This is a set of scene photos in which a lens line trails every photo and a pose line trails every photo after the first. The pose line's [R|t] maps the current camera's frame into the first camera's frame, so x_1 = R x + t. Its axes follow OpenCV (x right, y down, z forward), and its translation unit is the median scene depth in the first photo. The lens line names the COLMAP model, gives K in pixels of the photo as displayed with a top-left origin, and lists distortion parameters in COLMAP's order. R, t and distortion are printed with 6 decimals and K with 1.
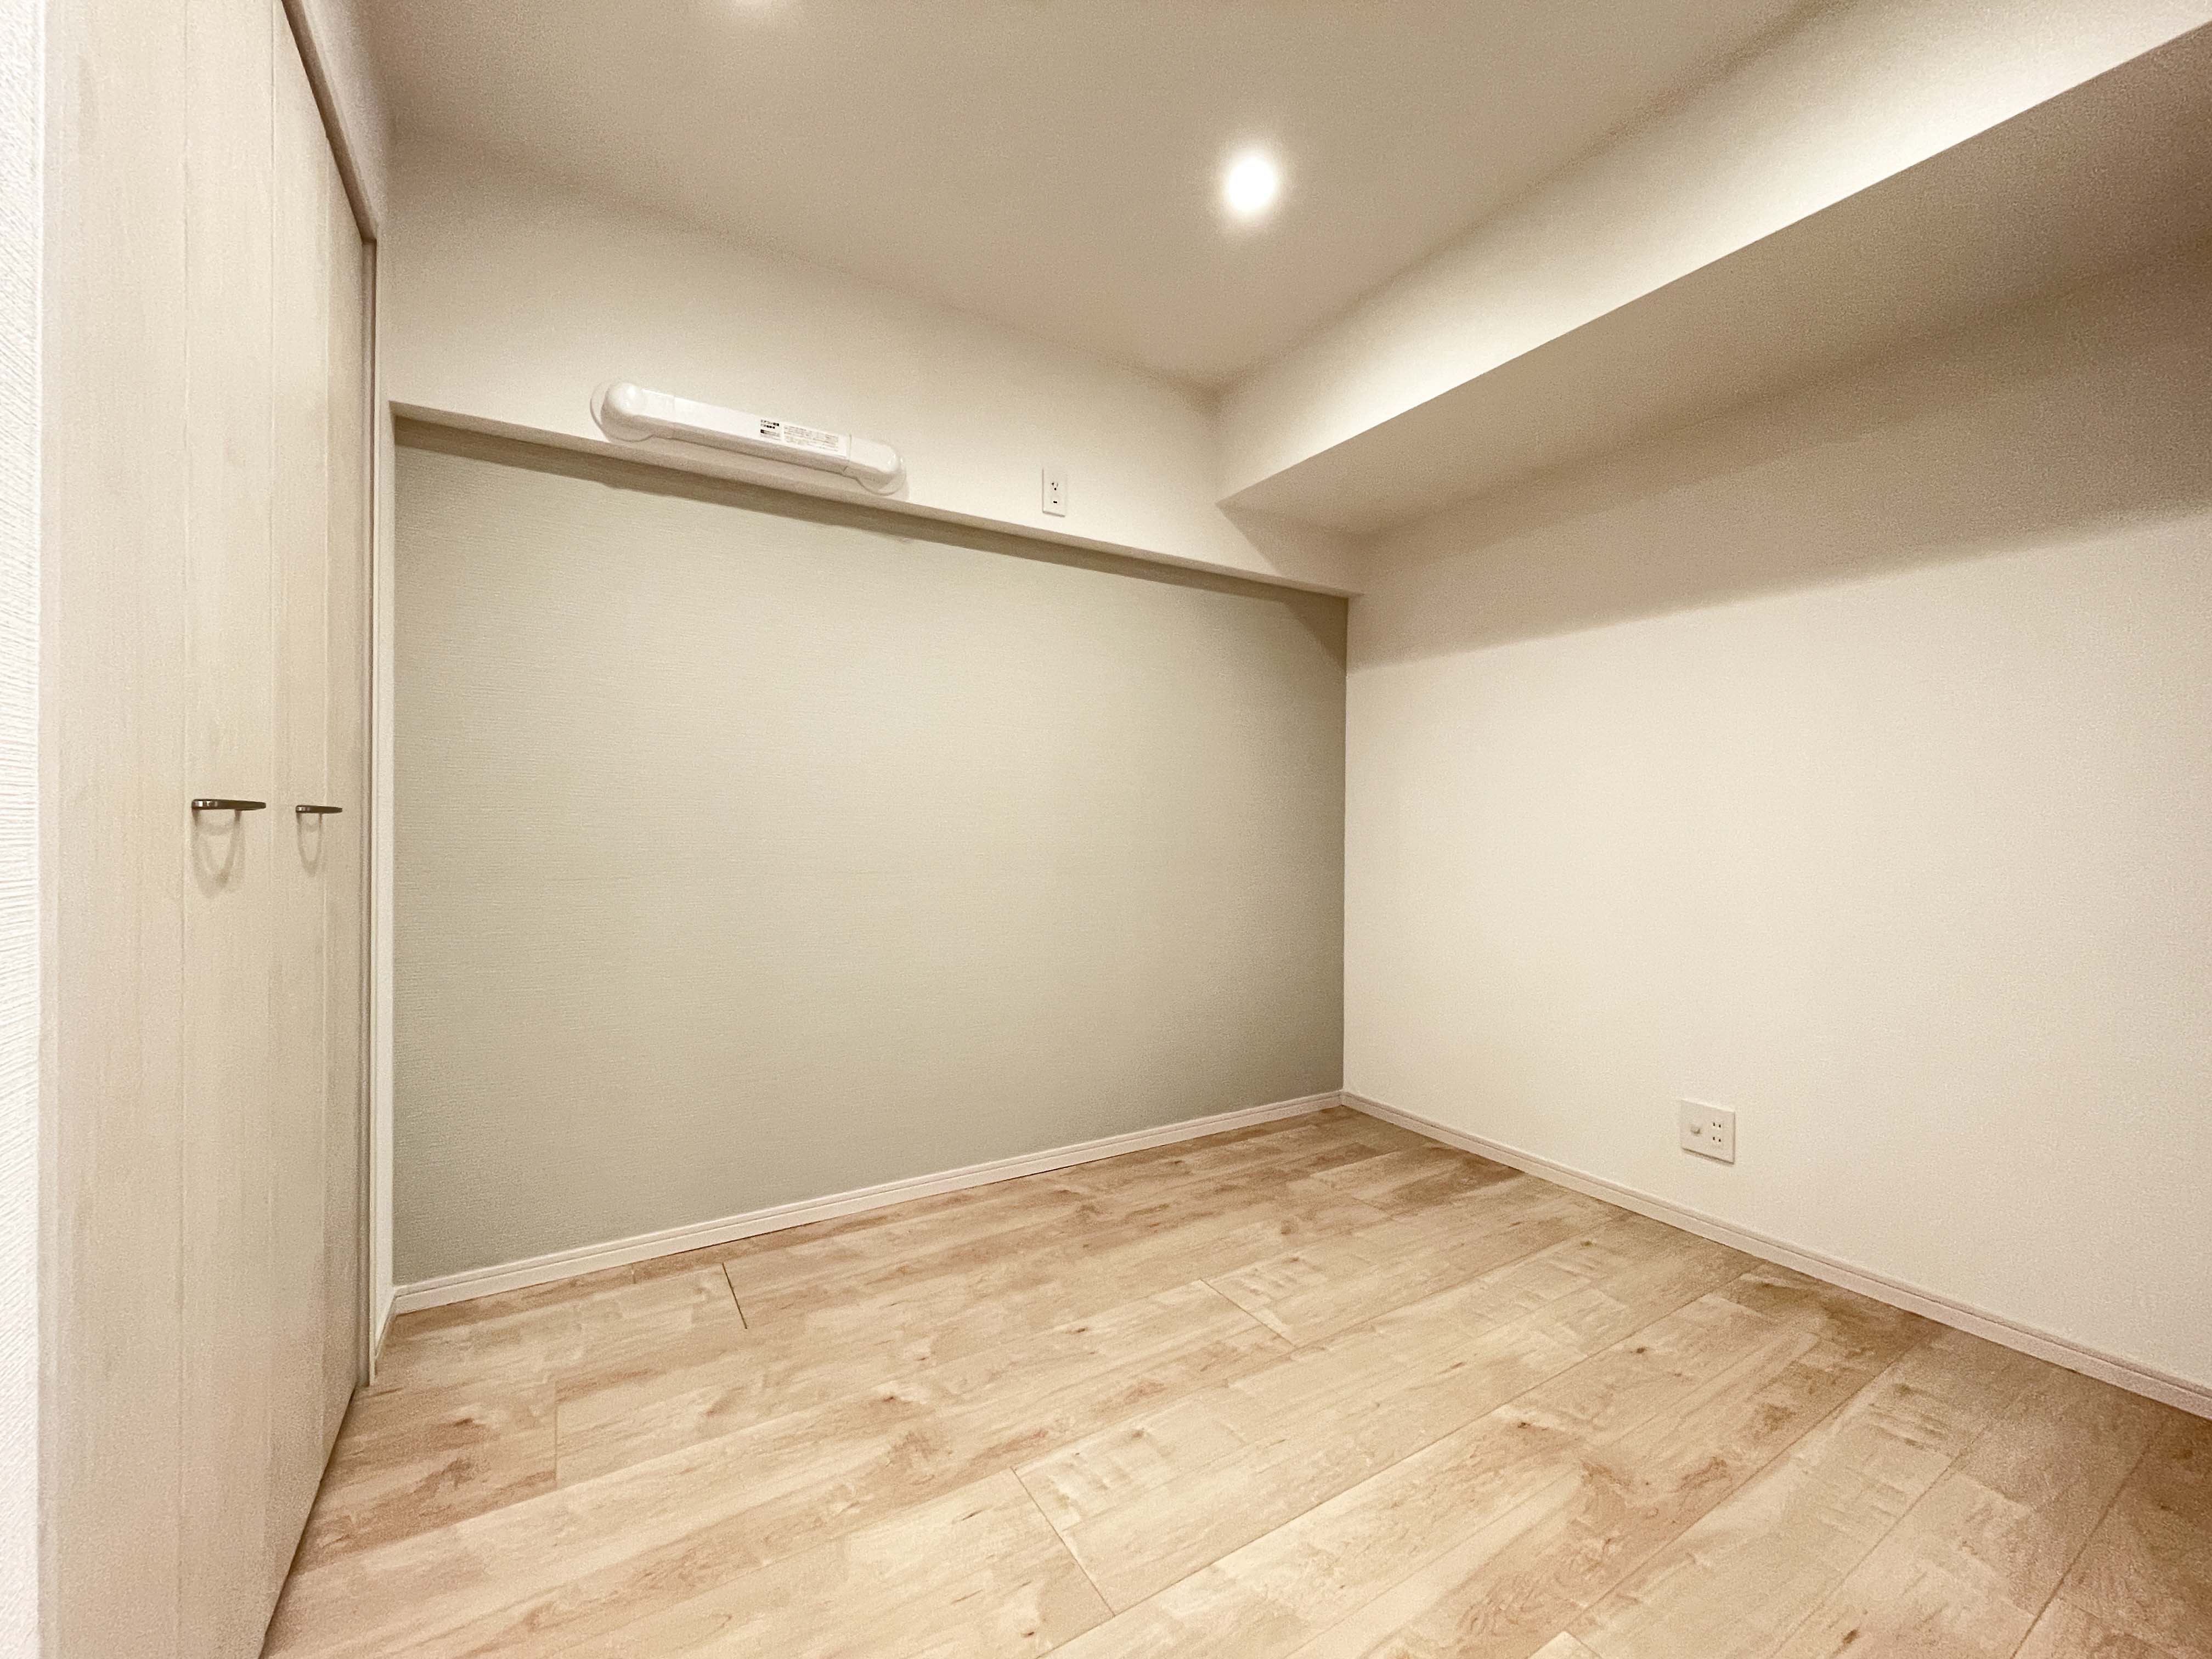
lens RADIAL K [[895.1, 0, 1111.8], [0, 895.1, 838.1], [0, 0, 1]] dist [-0.002786, -0.000208]
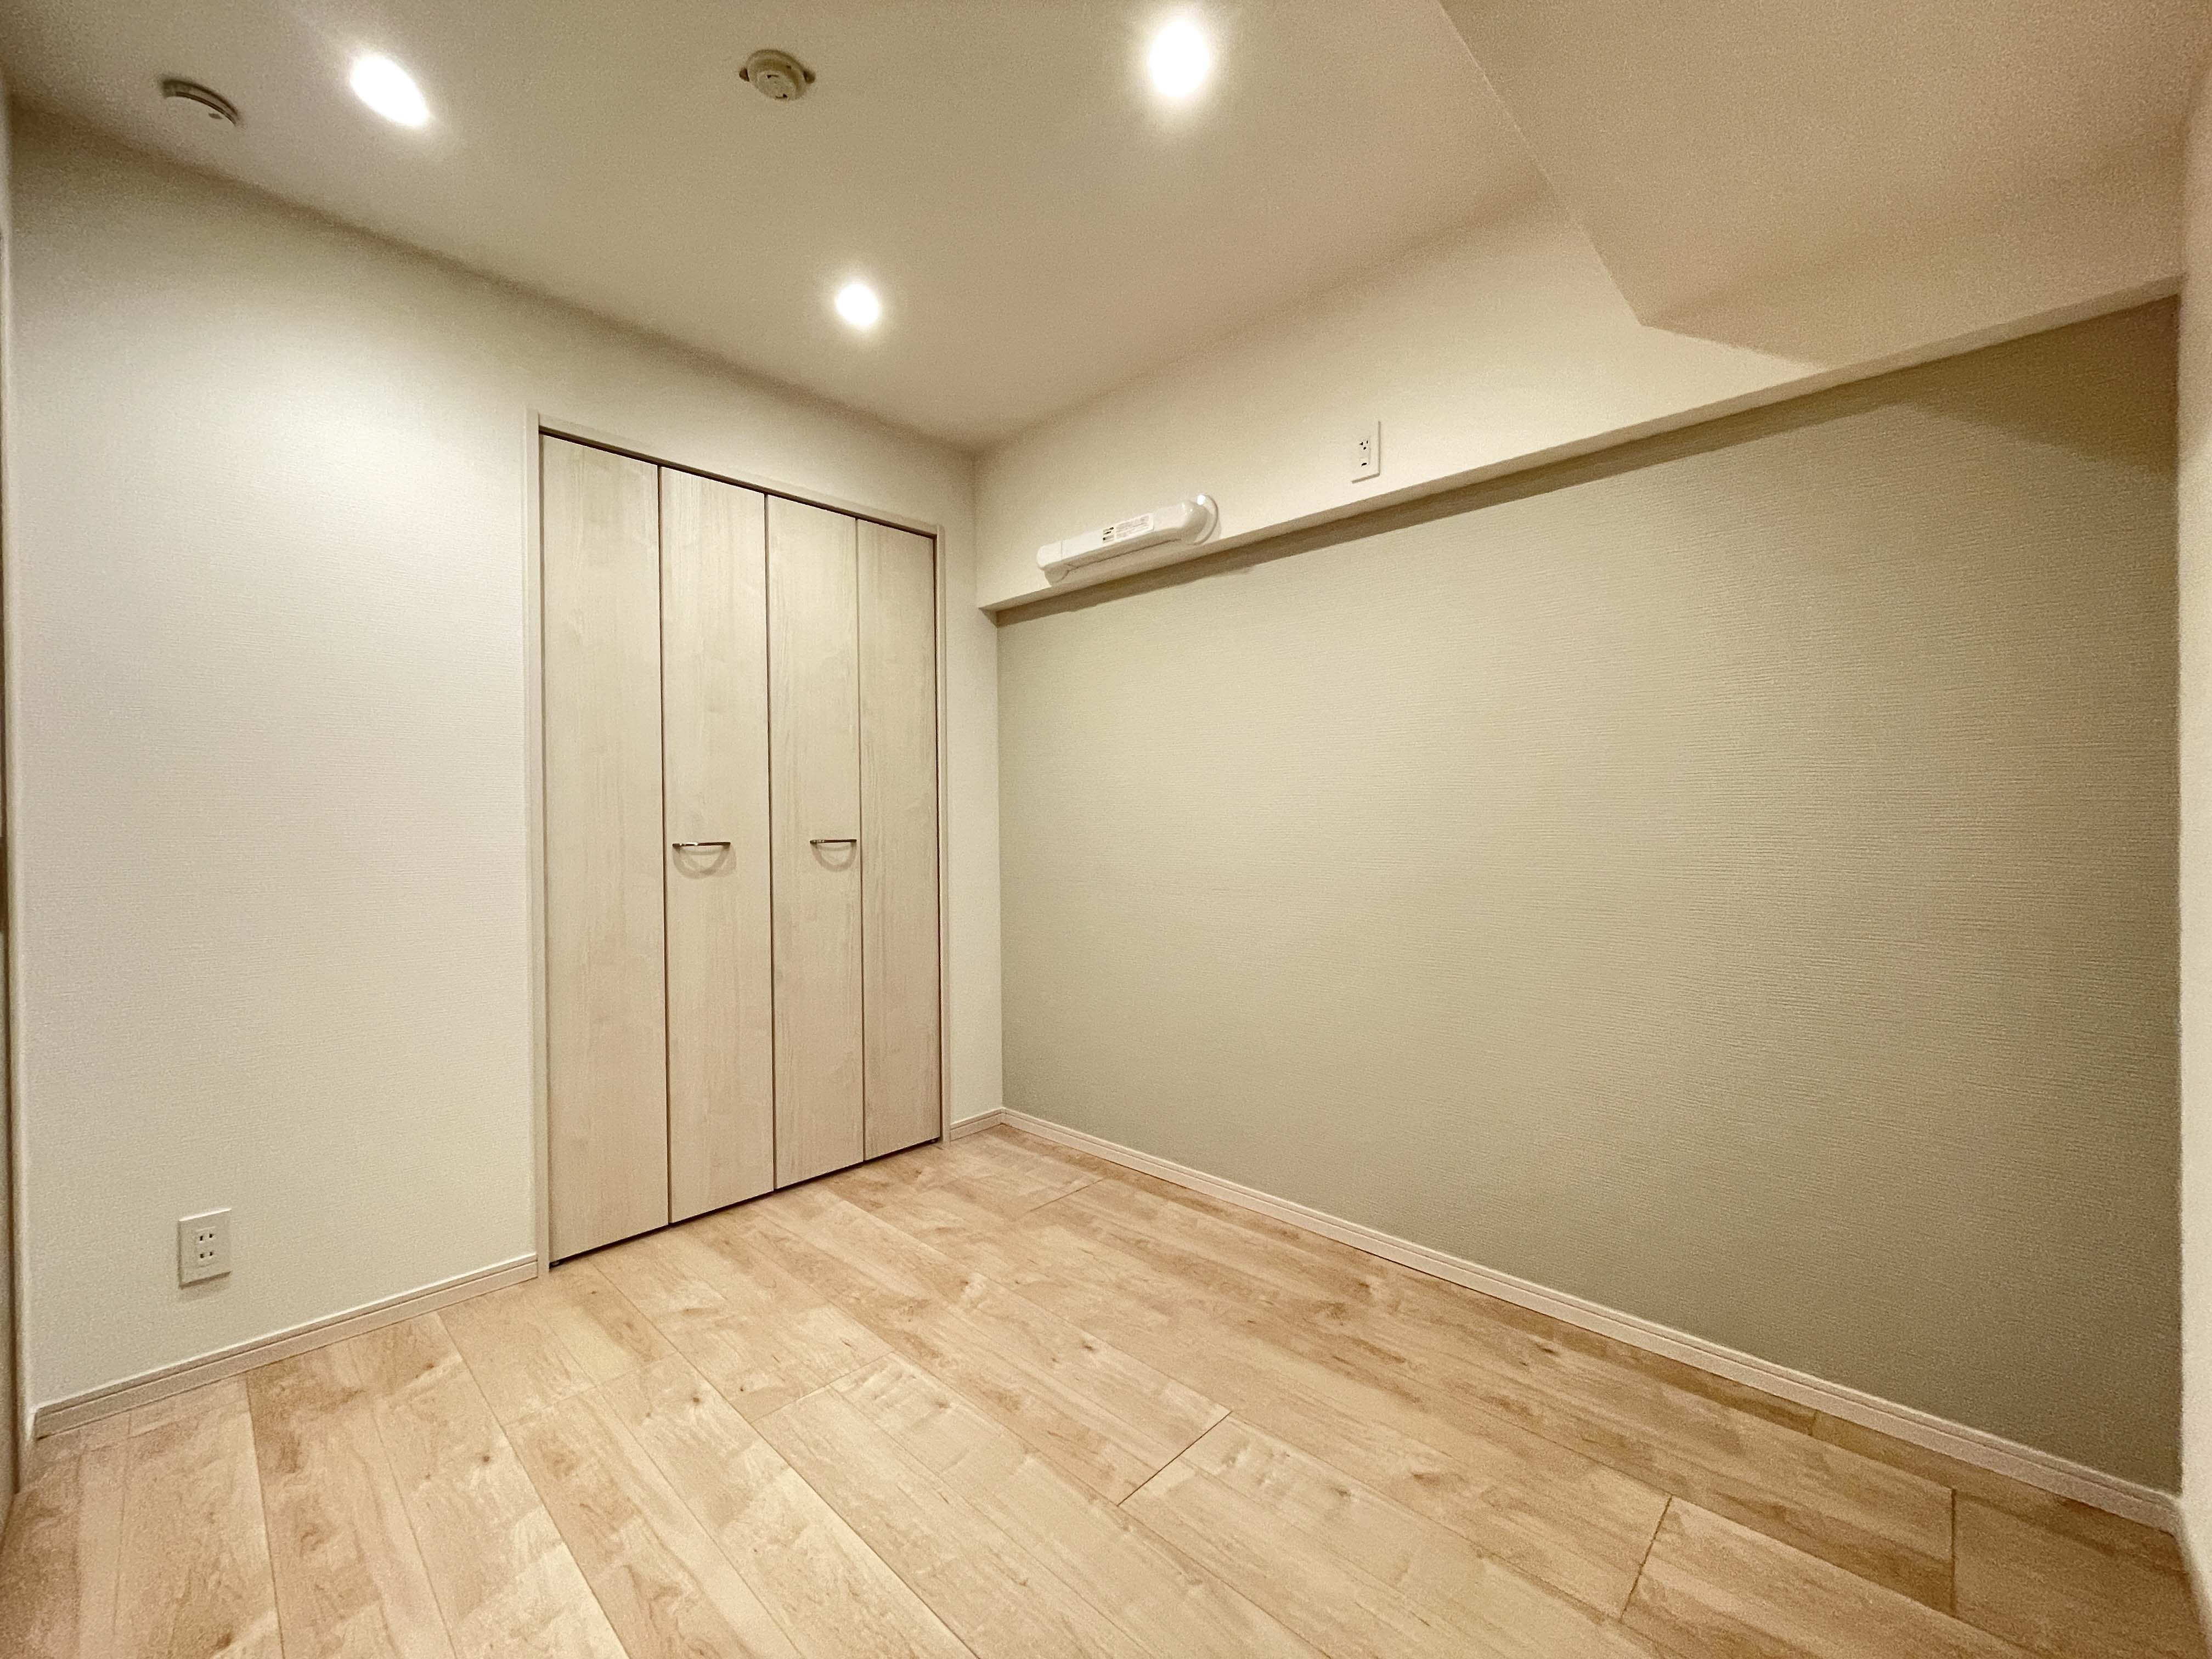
lens RADIAL K [[895.1, 0, 1087.0], [0, 895.1, 828.6], [0, 0, 1]] dist [-0.002786, -0.000208]
pose [[0.239656, -0.001471, -0.970857, 0.854027], [-0.002649, 0.999994, -0.002169, -0.035518], [0.970854, 0.003091, 0.239651, 0.671010]]
